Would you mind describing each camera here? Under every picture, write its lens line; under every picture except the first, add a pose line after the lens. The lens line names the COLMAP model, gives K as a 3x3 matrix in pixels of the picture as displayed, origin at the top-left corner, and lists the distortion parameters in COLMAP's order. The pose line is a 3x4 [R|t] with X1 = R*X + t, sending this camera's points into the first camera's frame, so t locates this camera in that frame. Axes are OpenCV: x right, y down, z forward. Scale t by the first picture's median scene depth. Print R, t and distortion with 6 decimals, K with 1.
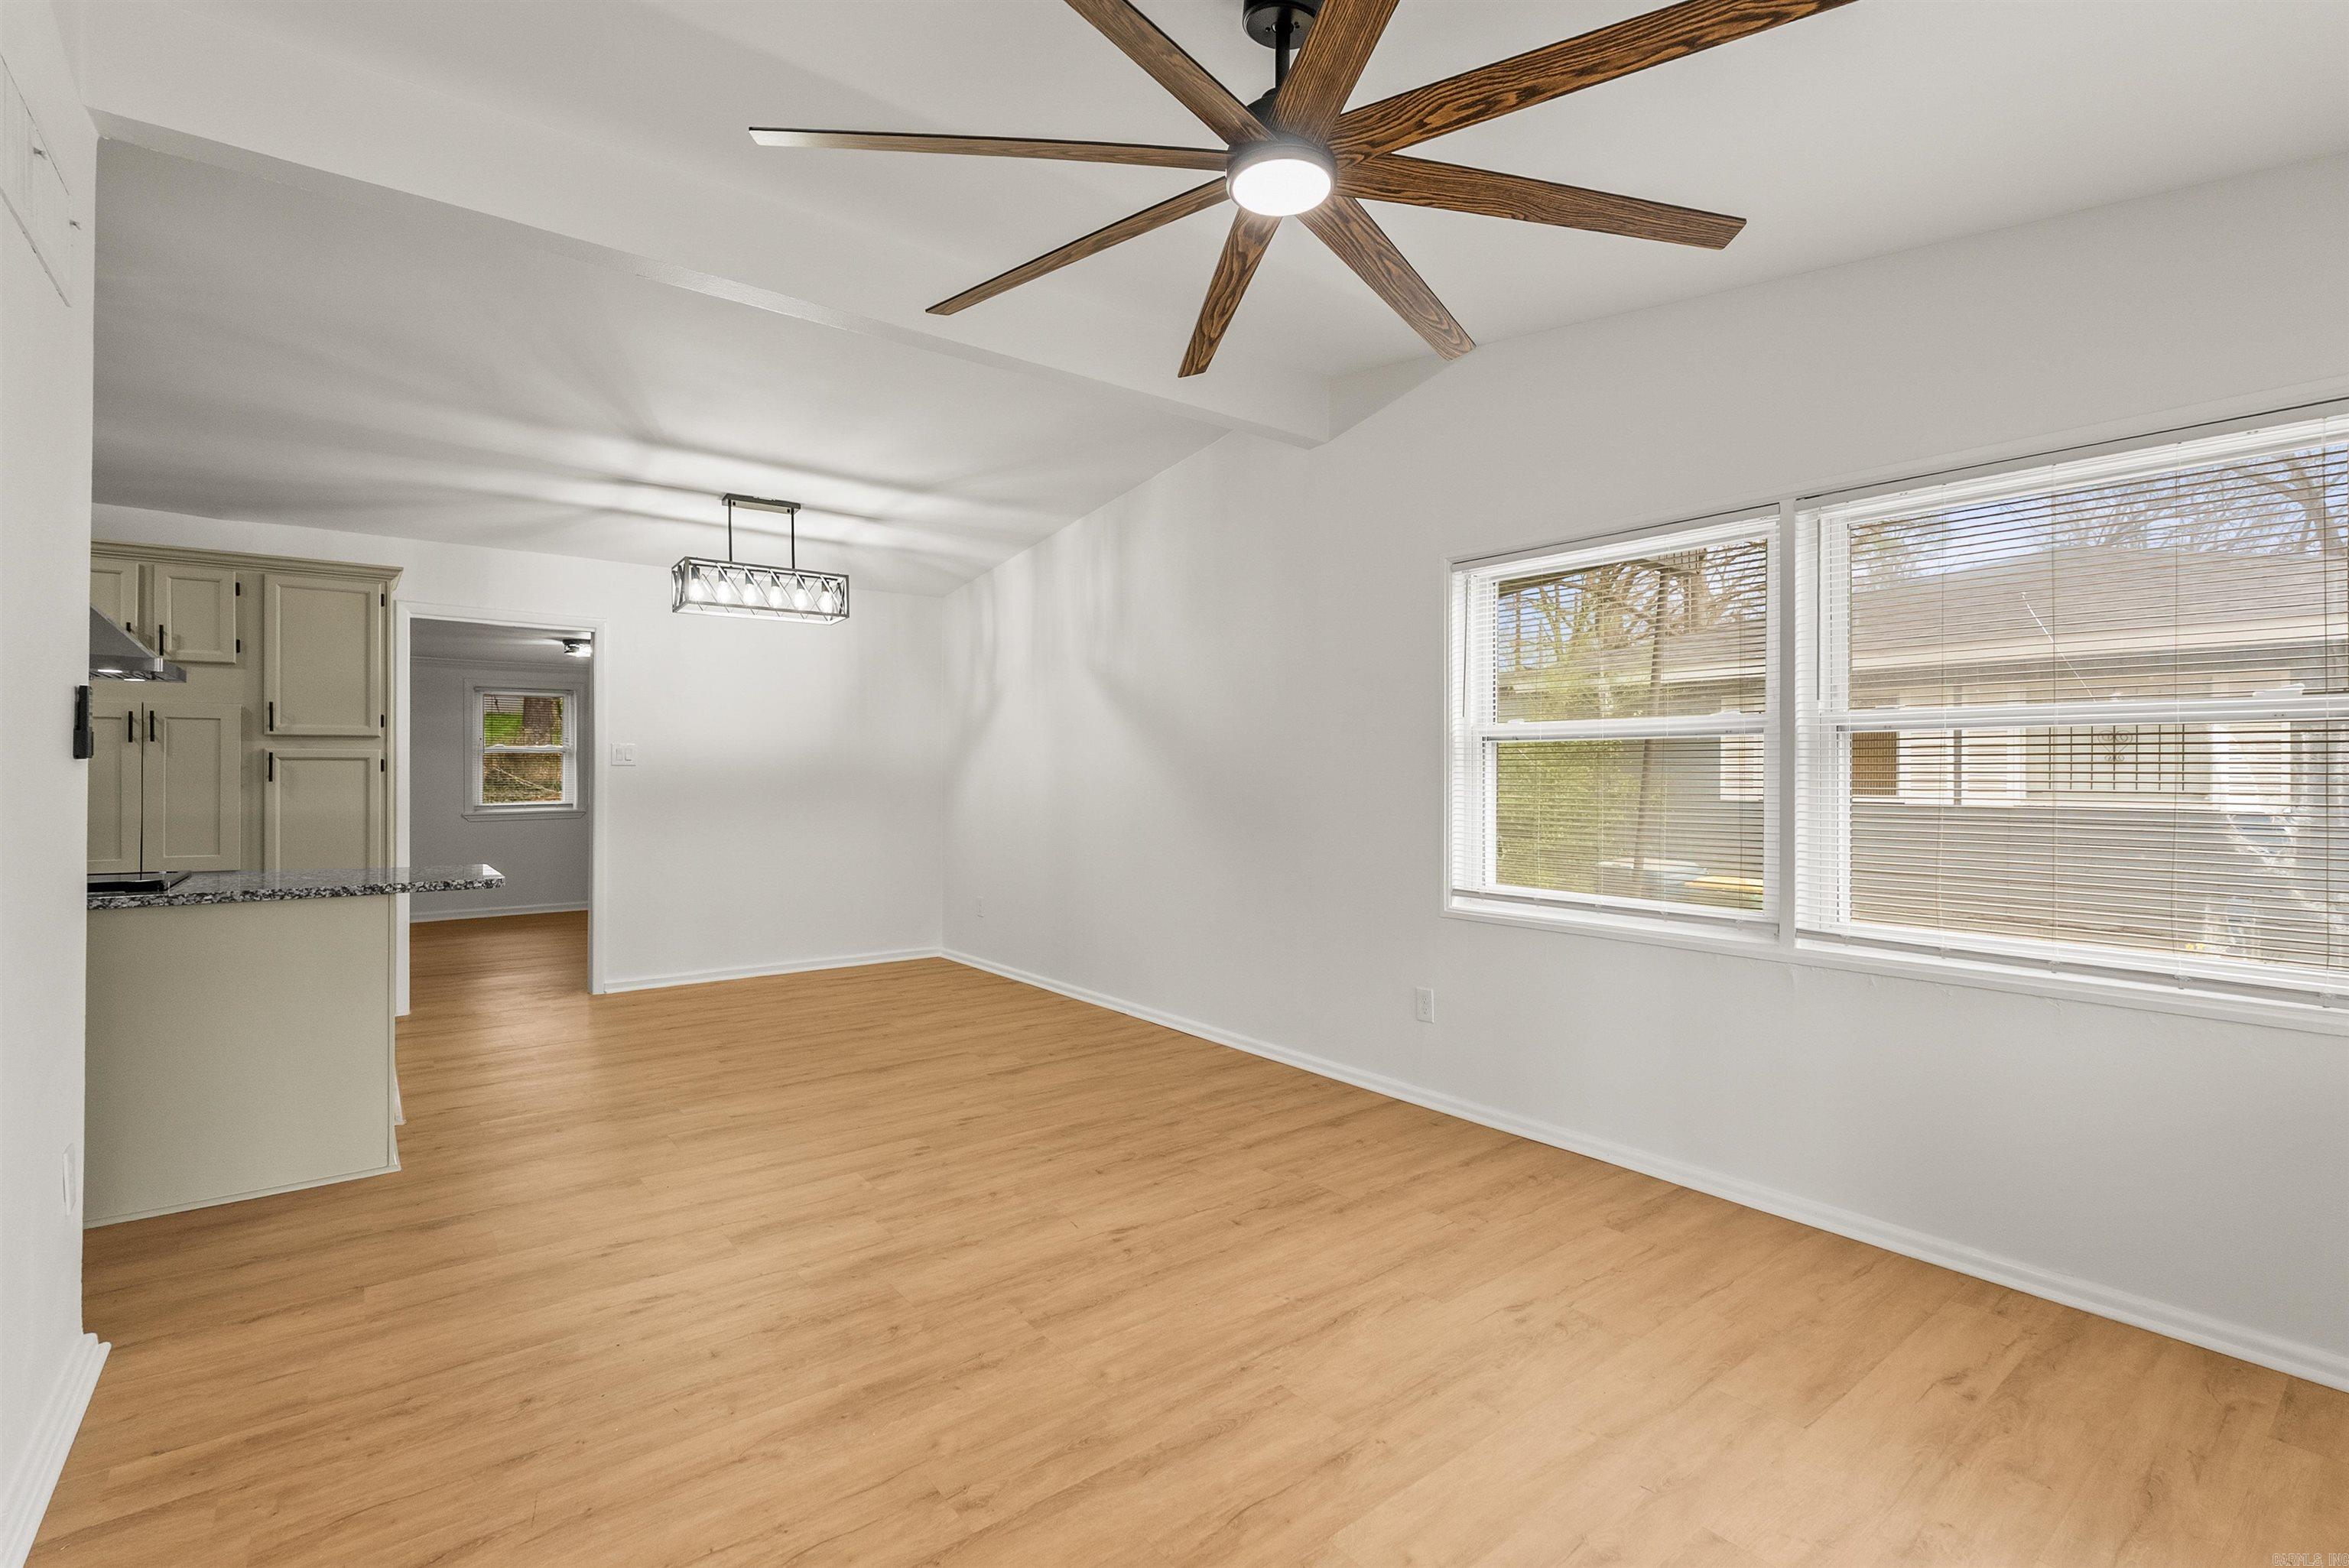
lens RADIAL K [[1066.1, 0, 1160.7], [0, 1066.1, 780.5], [0, 0, 1]] dist [0.001827, 0.000709]
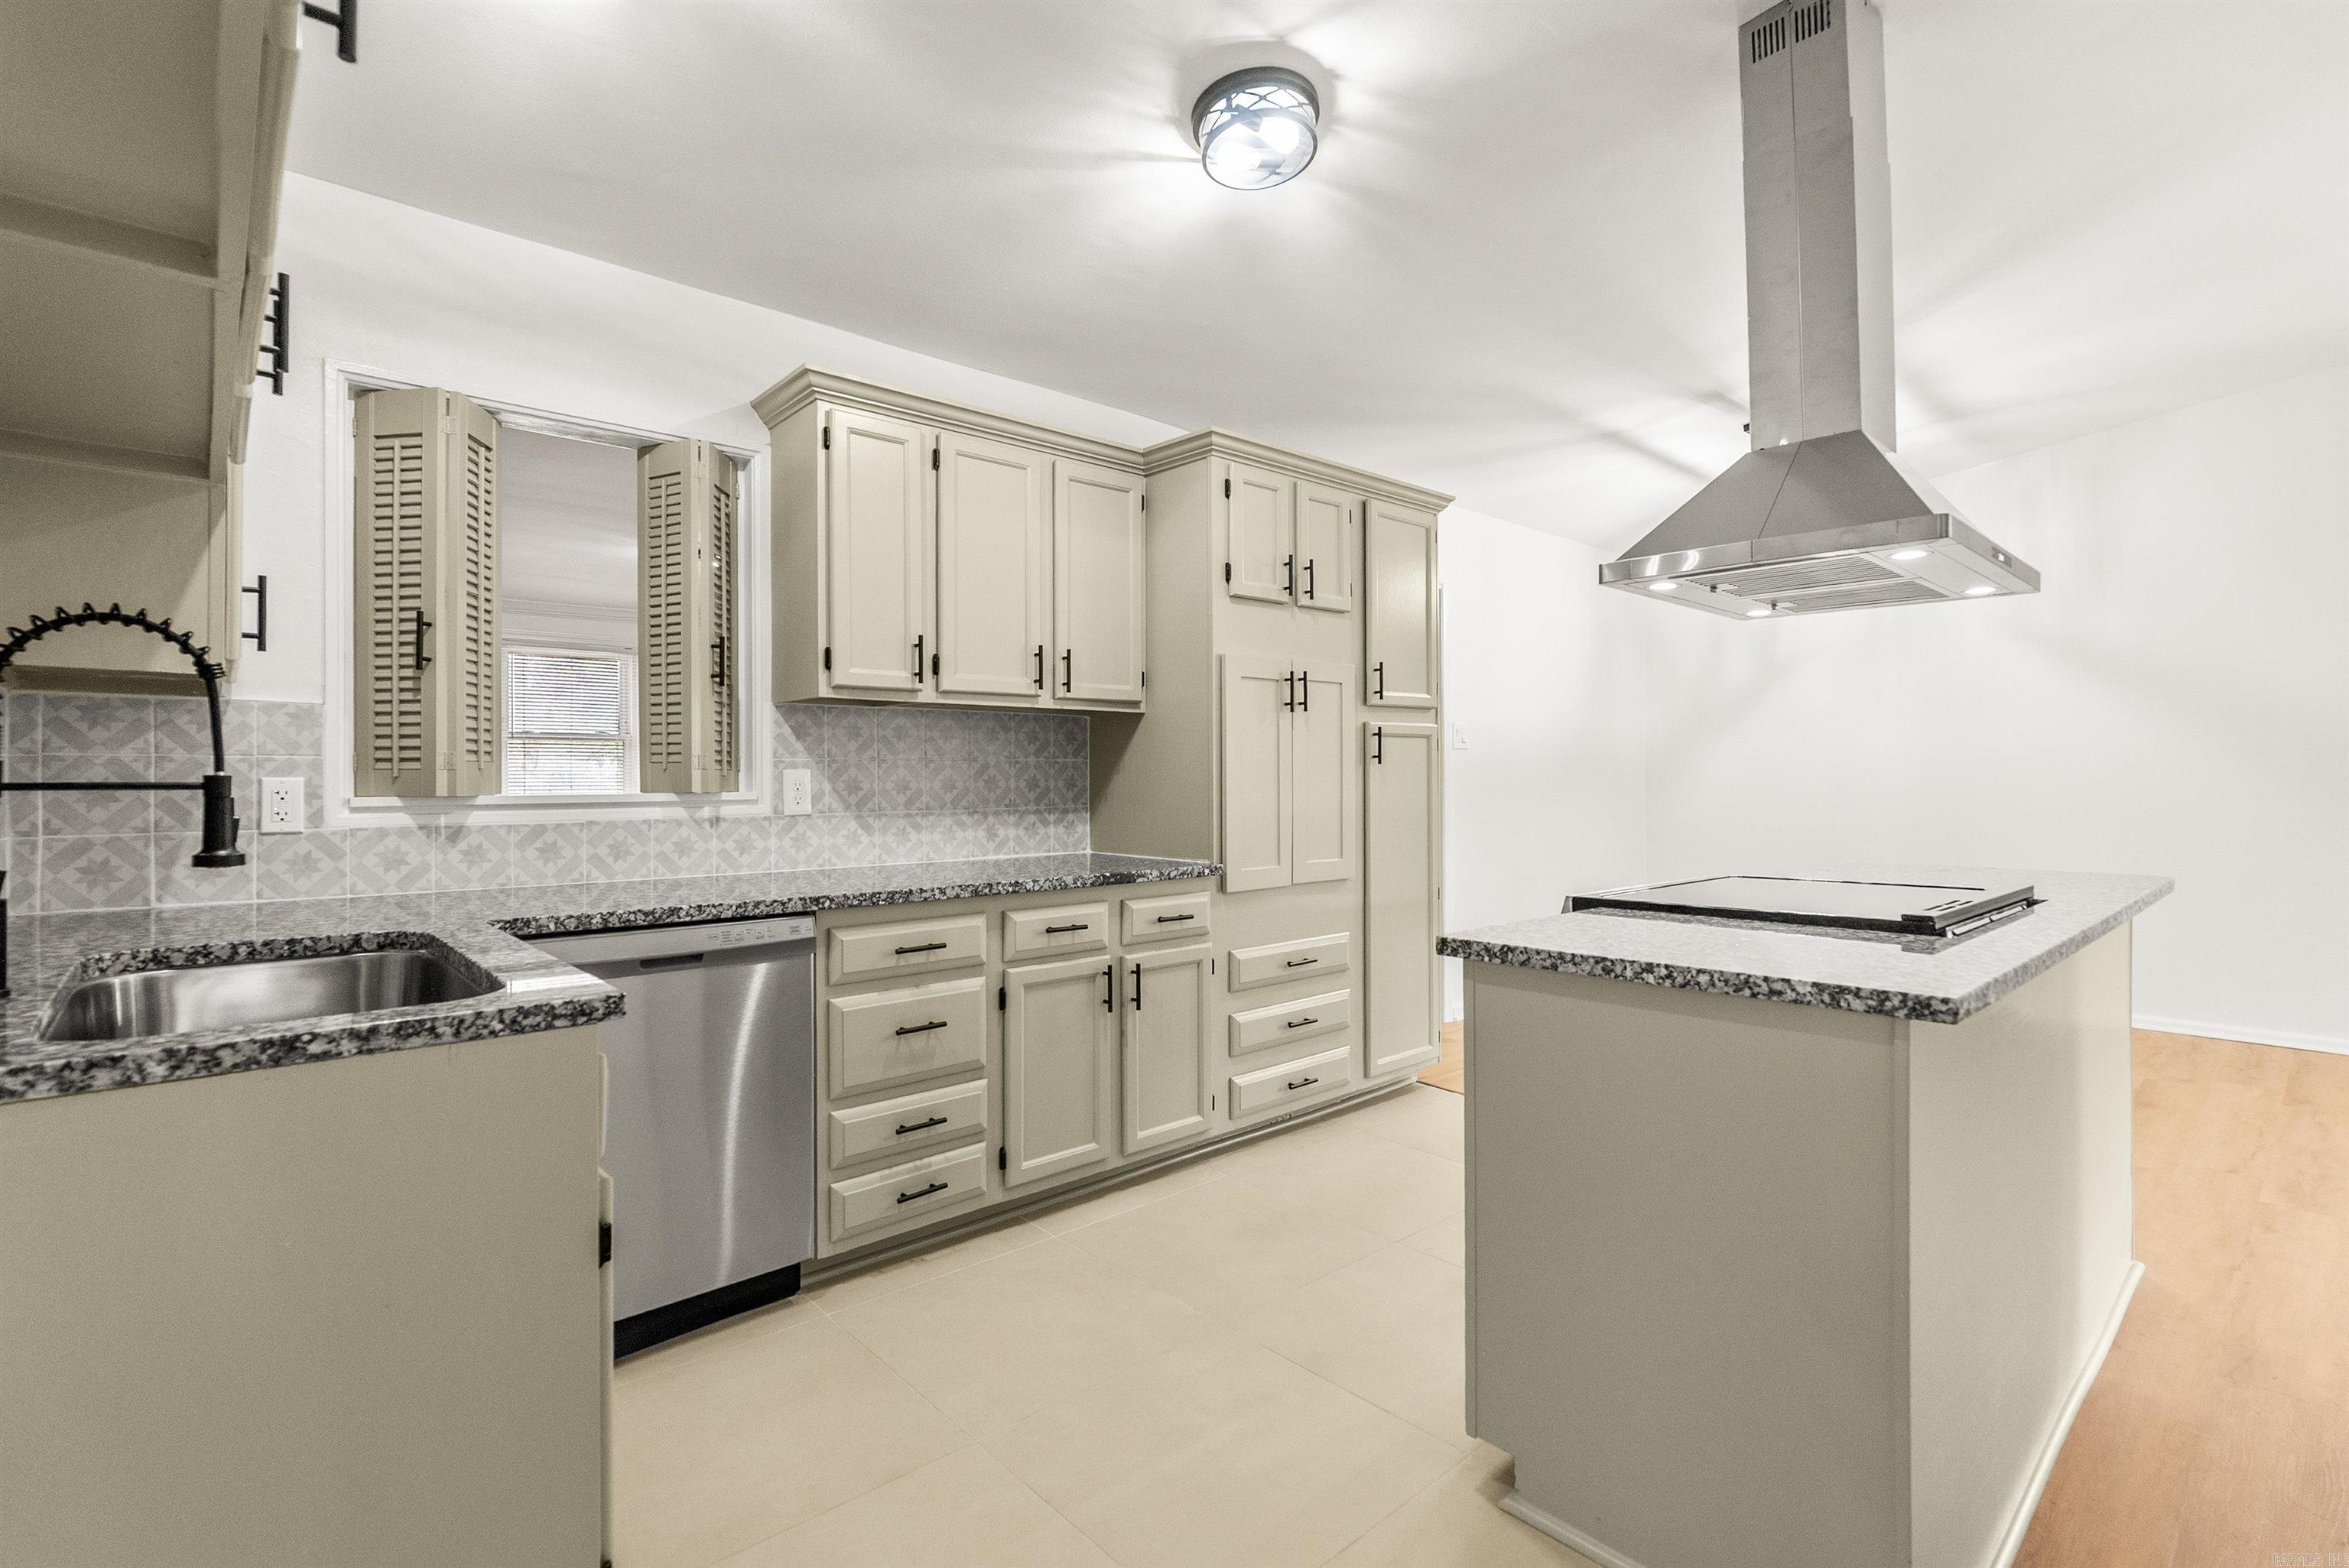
lens RADIAL K [[1097.9, 0, 1174.5], [0, 1097.9, 784.0], [0, 0, 1]] dist [-0.003951, 0.000686]
pose [[0.996720, -0.009831, 0.080331, -1.552152], [0.009776, 0.999952, 0.001075, 0.020404], [-0.080337, -0.000286, 0.996768, 0.309050]]
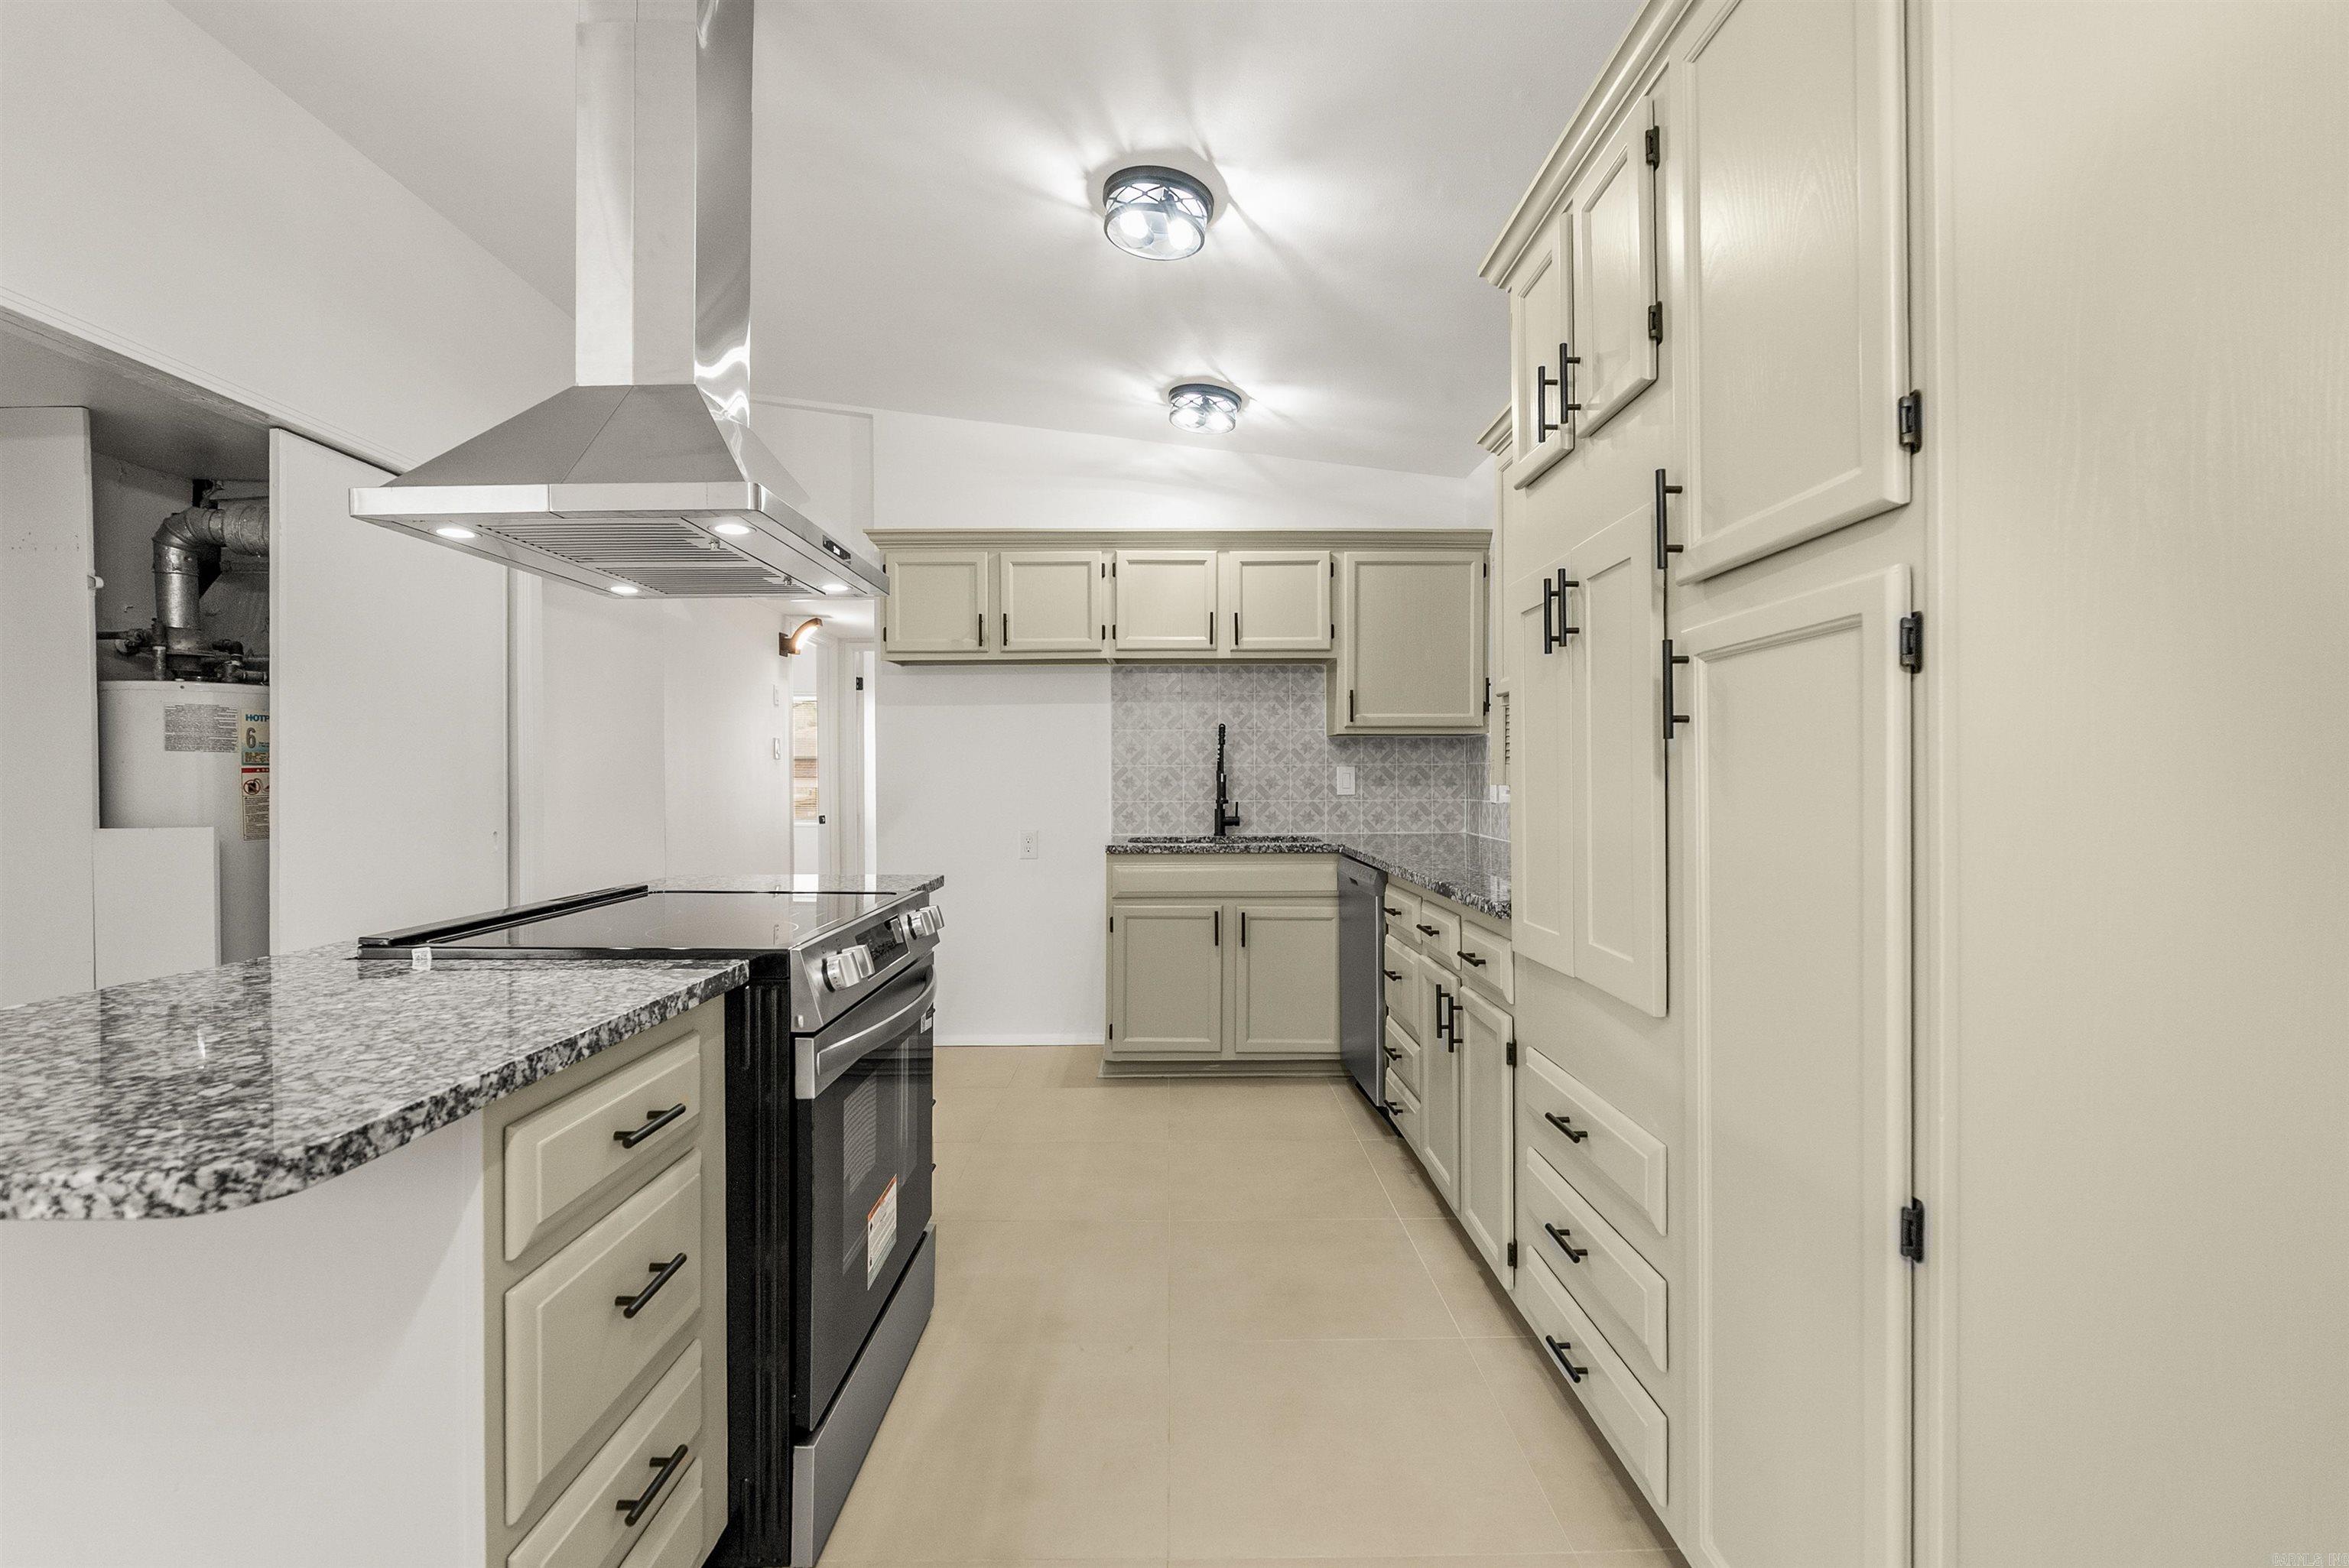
lens RADIAL K [[1074.4, 0, 1177.6], [0, 1074.4, 783.9], [0, 0, 1]] dist [-0.004829, -0.000156]
pose [[-0.593744, 0.001703, -0.804652, -0.755883], [-0.002263, 0.999990, 0.003786, 0.019434], [0.804650, 0.004069, -0.593735, 1.579566]]
